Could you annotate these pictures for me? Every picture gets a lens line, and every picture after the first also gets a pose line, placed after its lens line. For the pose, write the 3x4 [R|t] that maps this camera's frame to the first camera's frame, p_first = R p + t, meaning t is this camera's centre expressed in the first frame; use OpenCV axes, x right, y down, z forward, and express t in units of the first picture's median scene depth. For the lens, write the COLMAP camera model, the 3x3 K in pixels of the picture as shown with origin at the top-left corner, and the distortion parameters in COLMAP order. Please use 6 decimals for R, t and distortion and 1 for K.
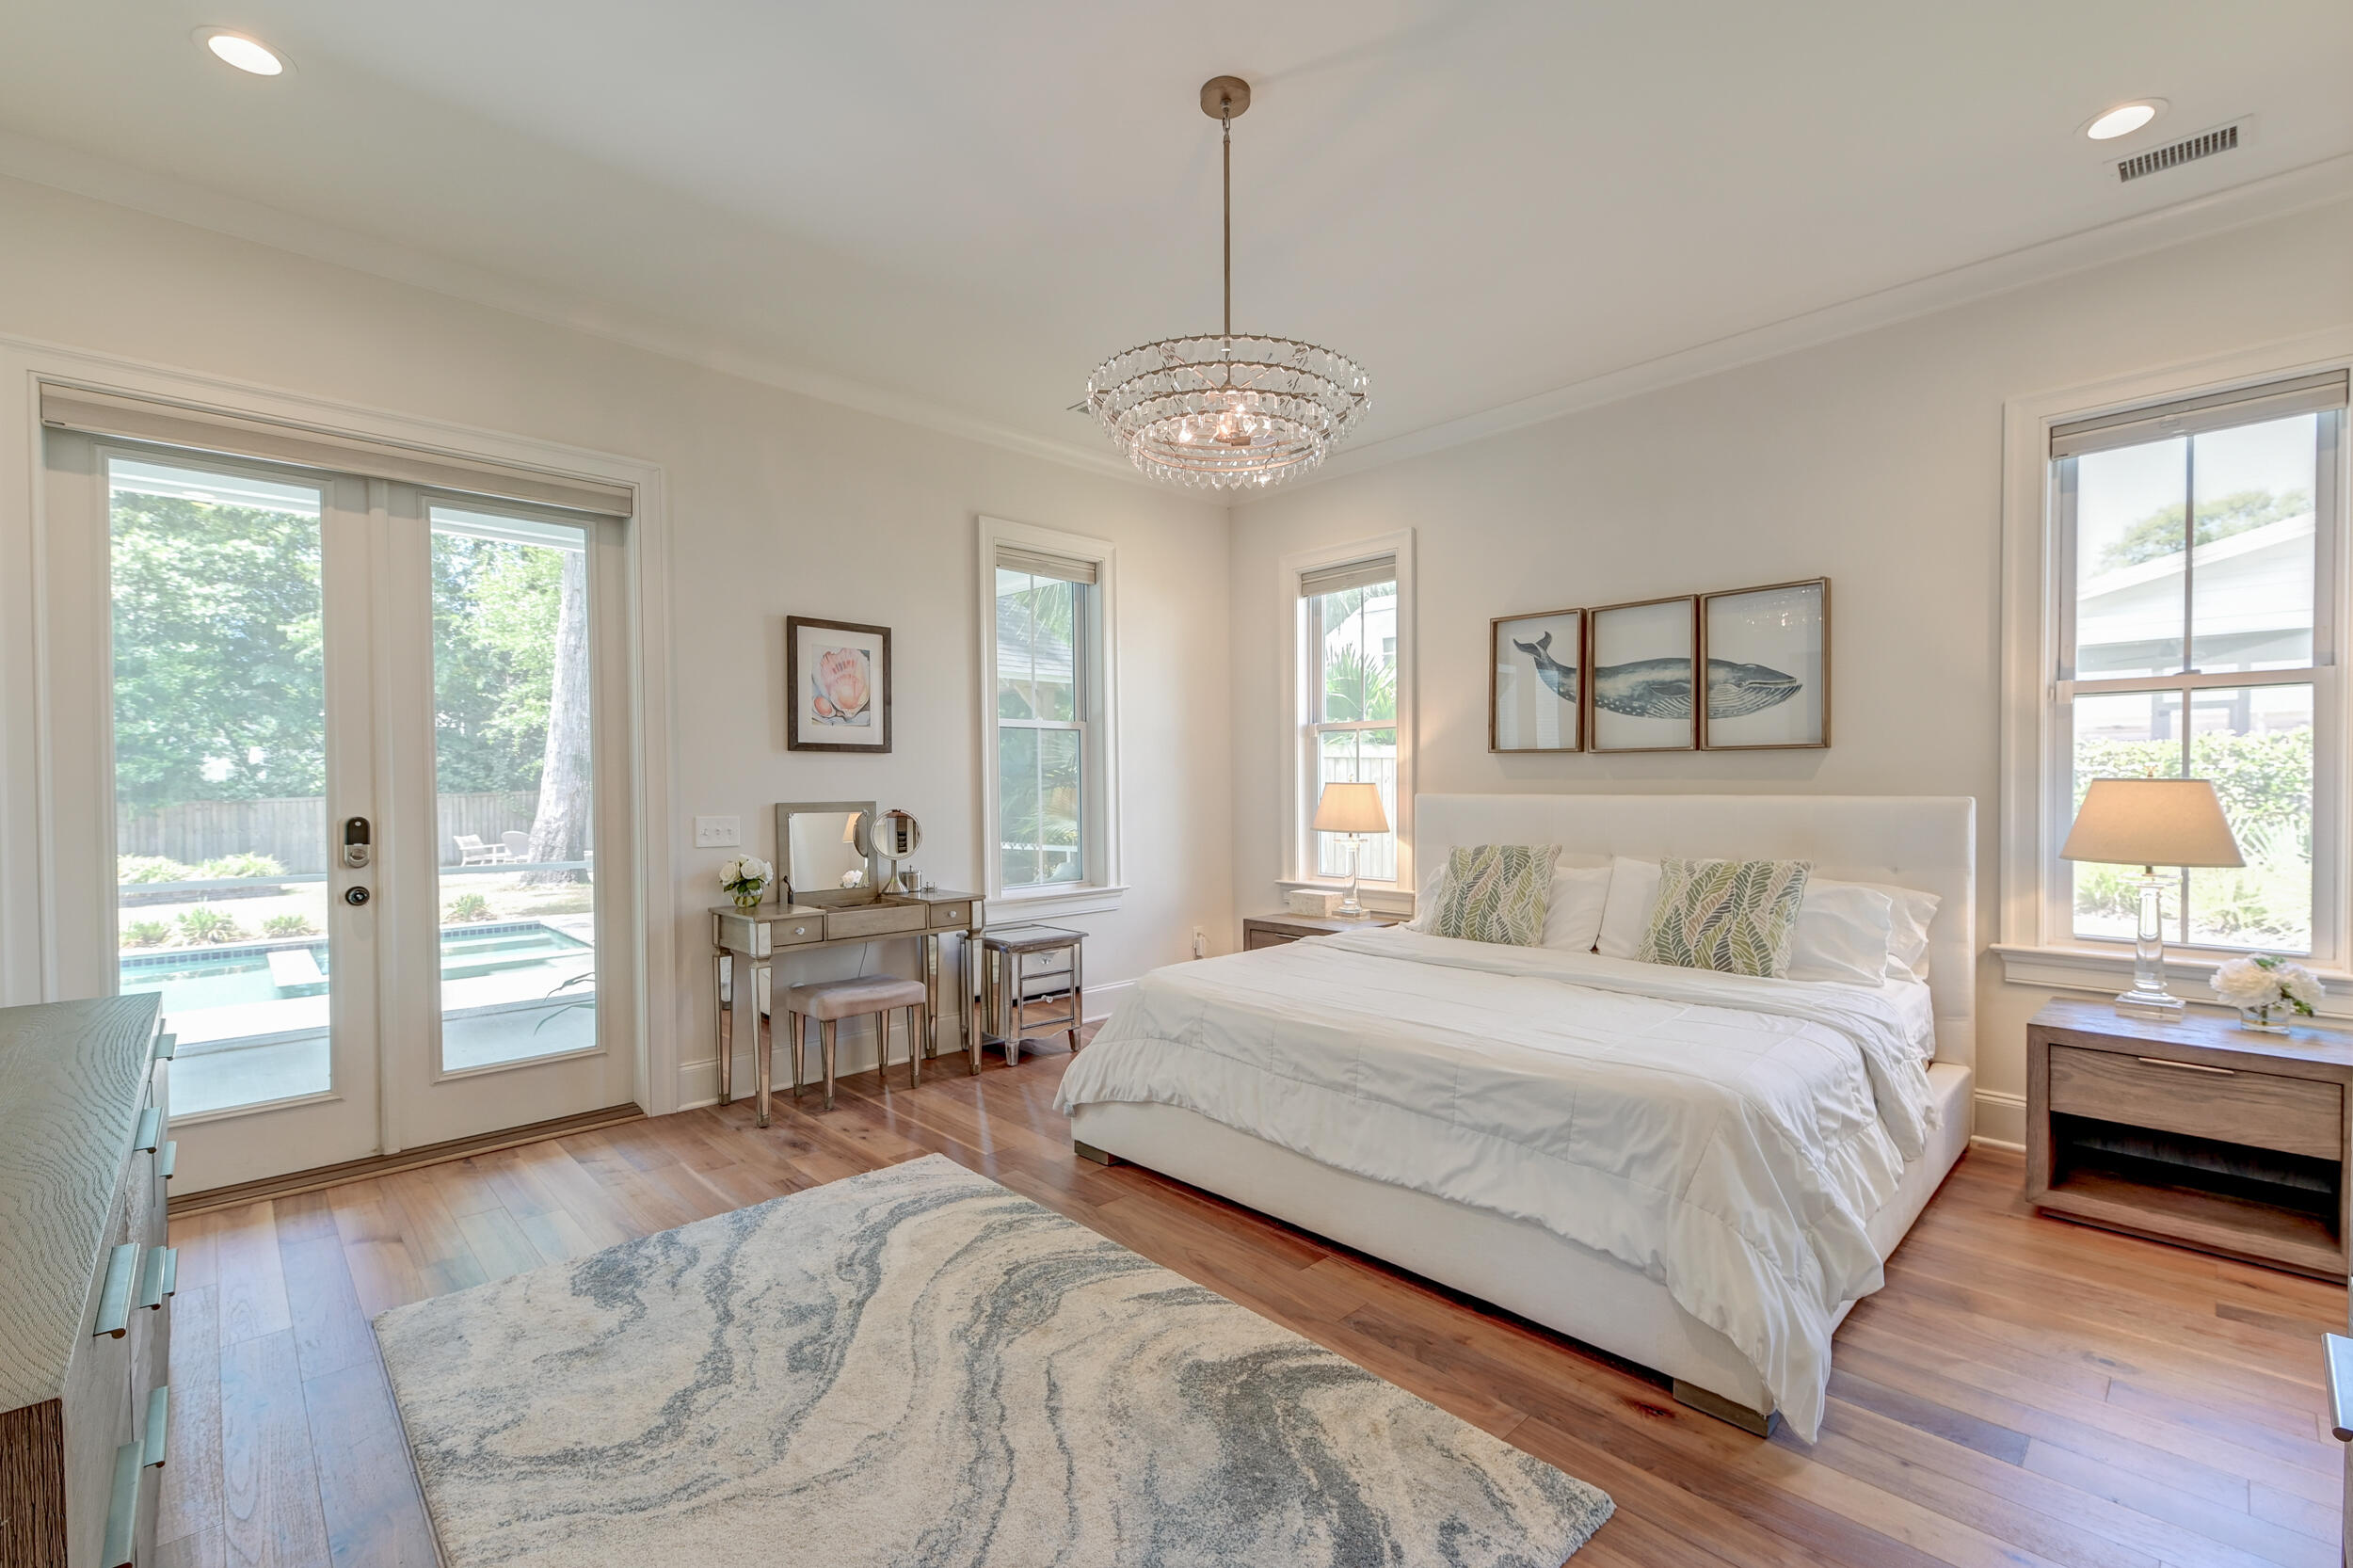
lens RADIAL K [[1008.0, 0, 1176.5], [0, 1008.0, 784.0], [0, 0, 1]] dist [-0.001884, -0.000423]
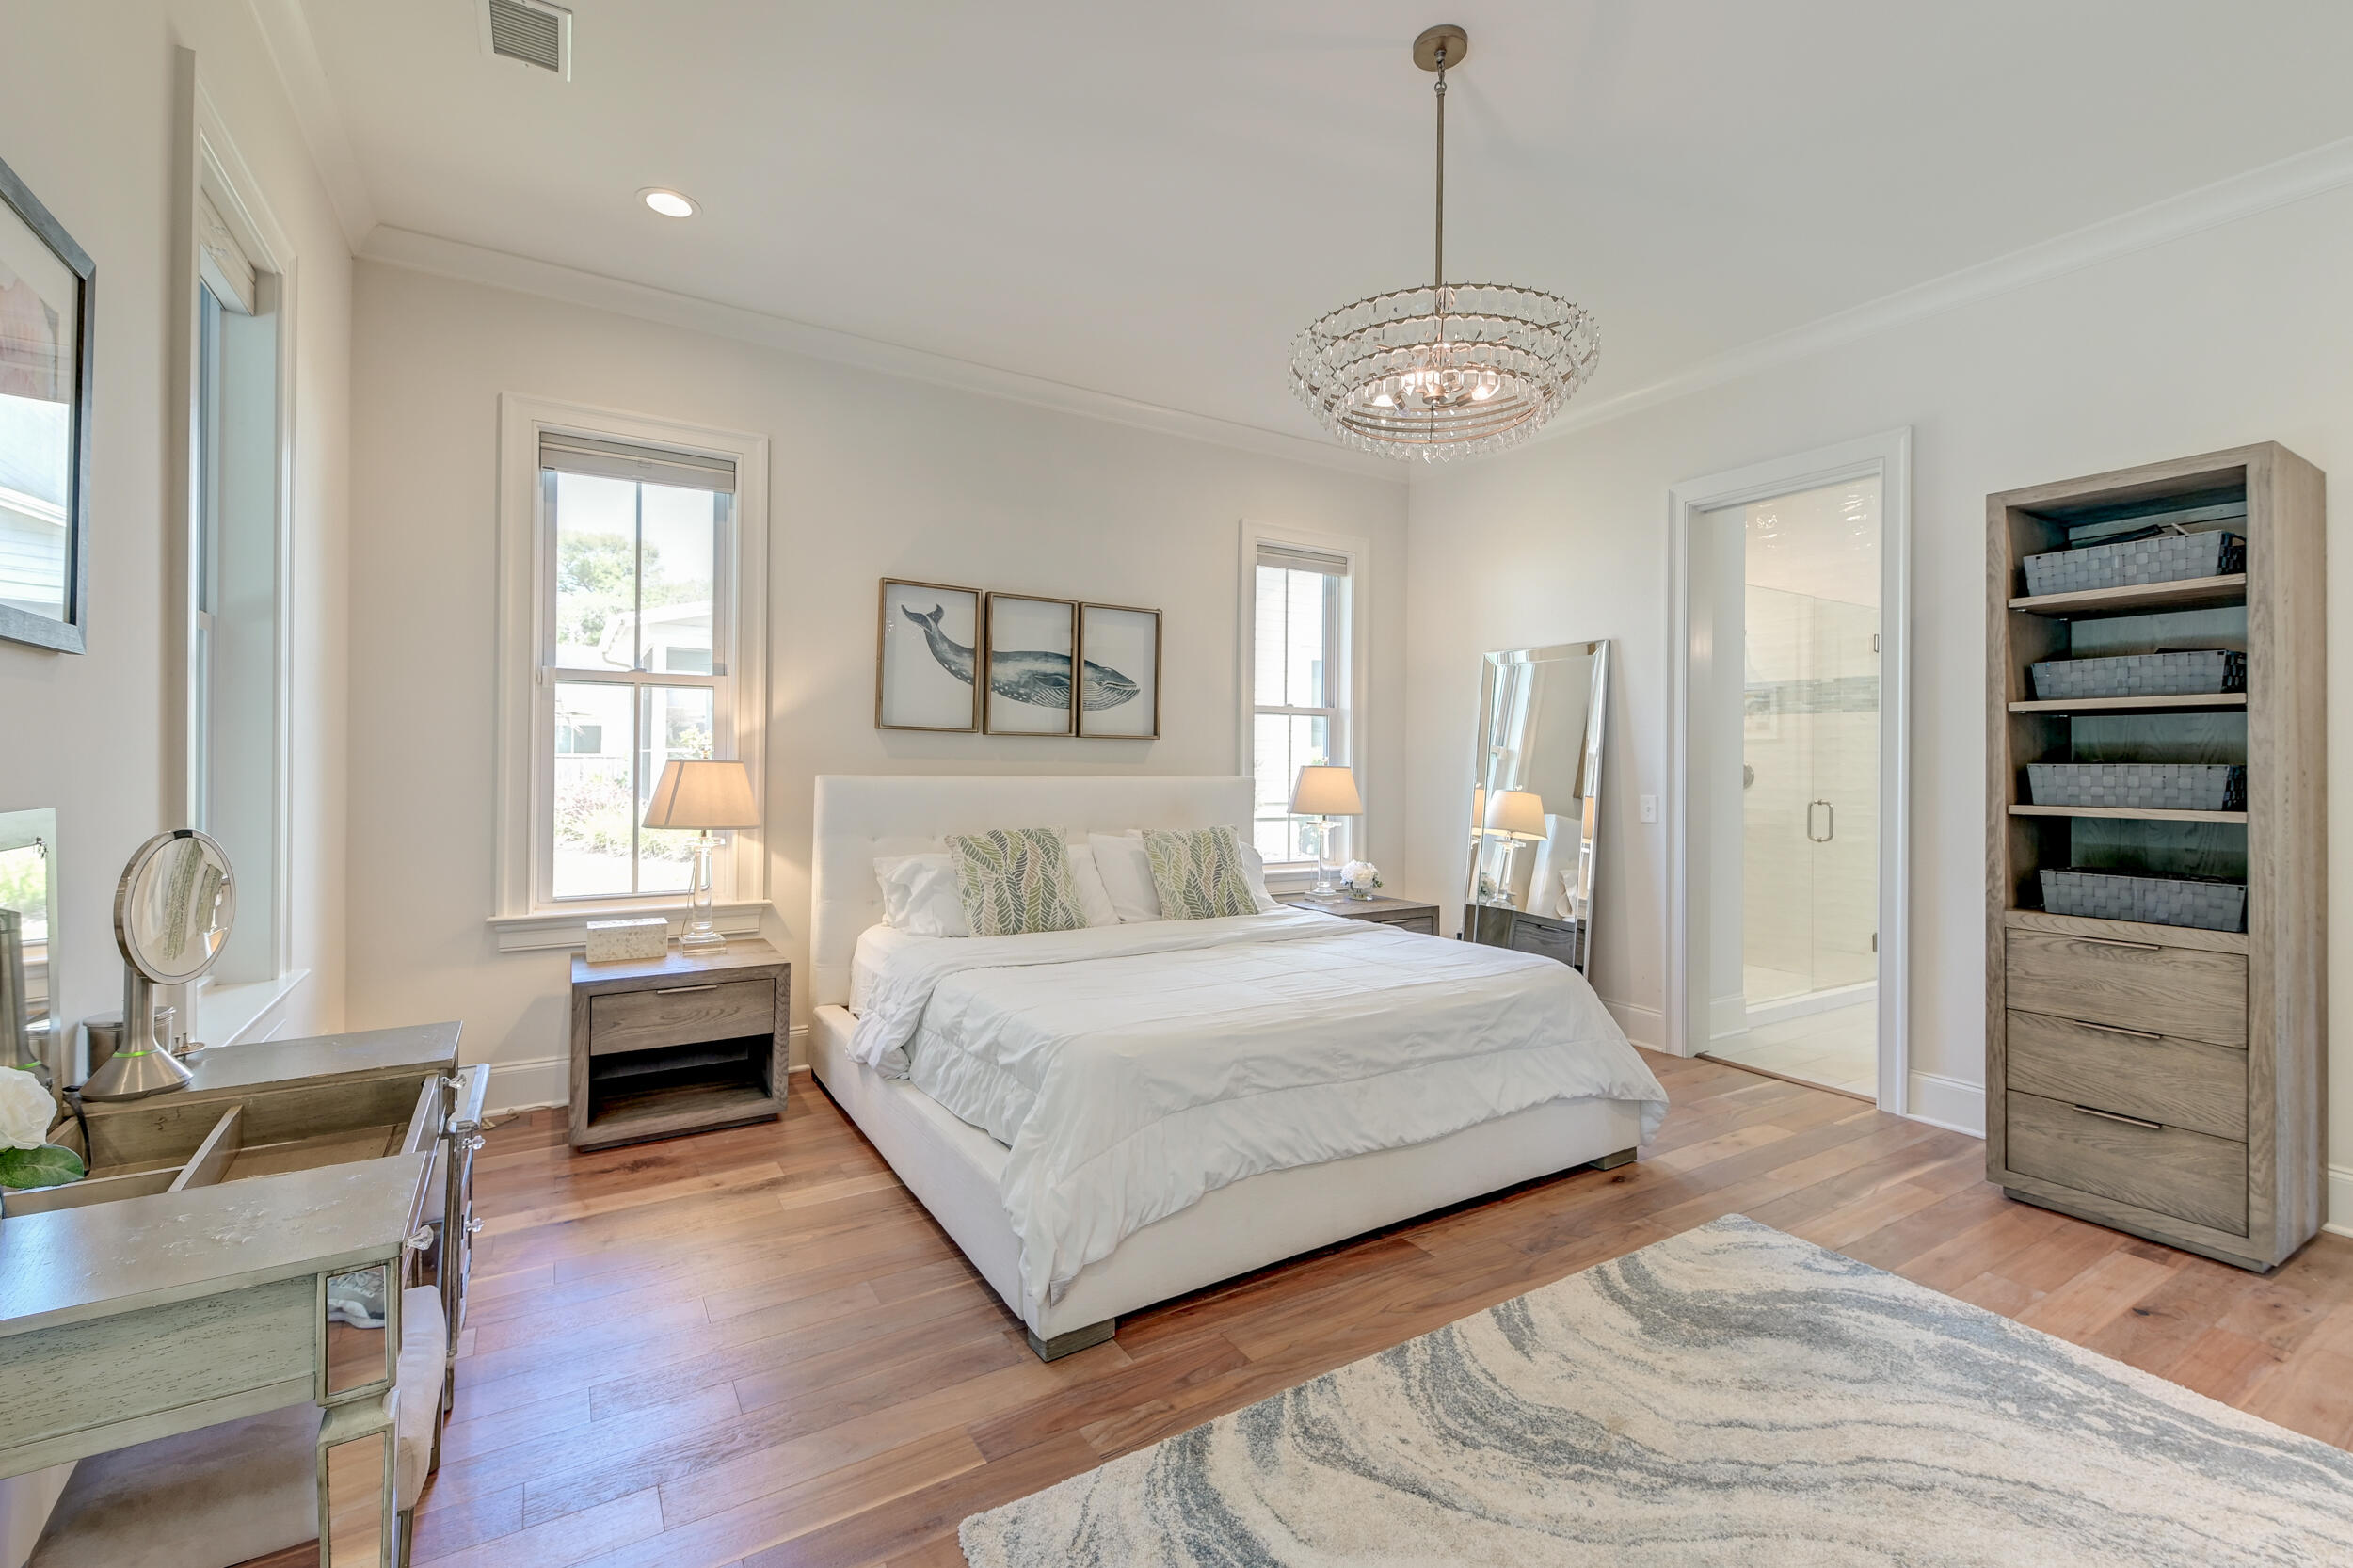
lens RADIAL K [[1007.0, 0, 1175.8], [0, 1007.0, 738.1], [0, 0, 1]] dist [0.002883, -0.000181]
pose [[0.206884, 0.033820, 0.977781, -0.587172], [-0.008289, 0.999427, -0.032815, 0.004496], [-0.978330, -0.001315, 0.207046, 0.668622]]
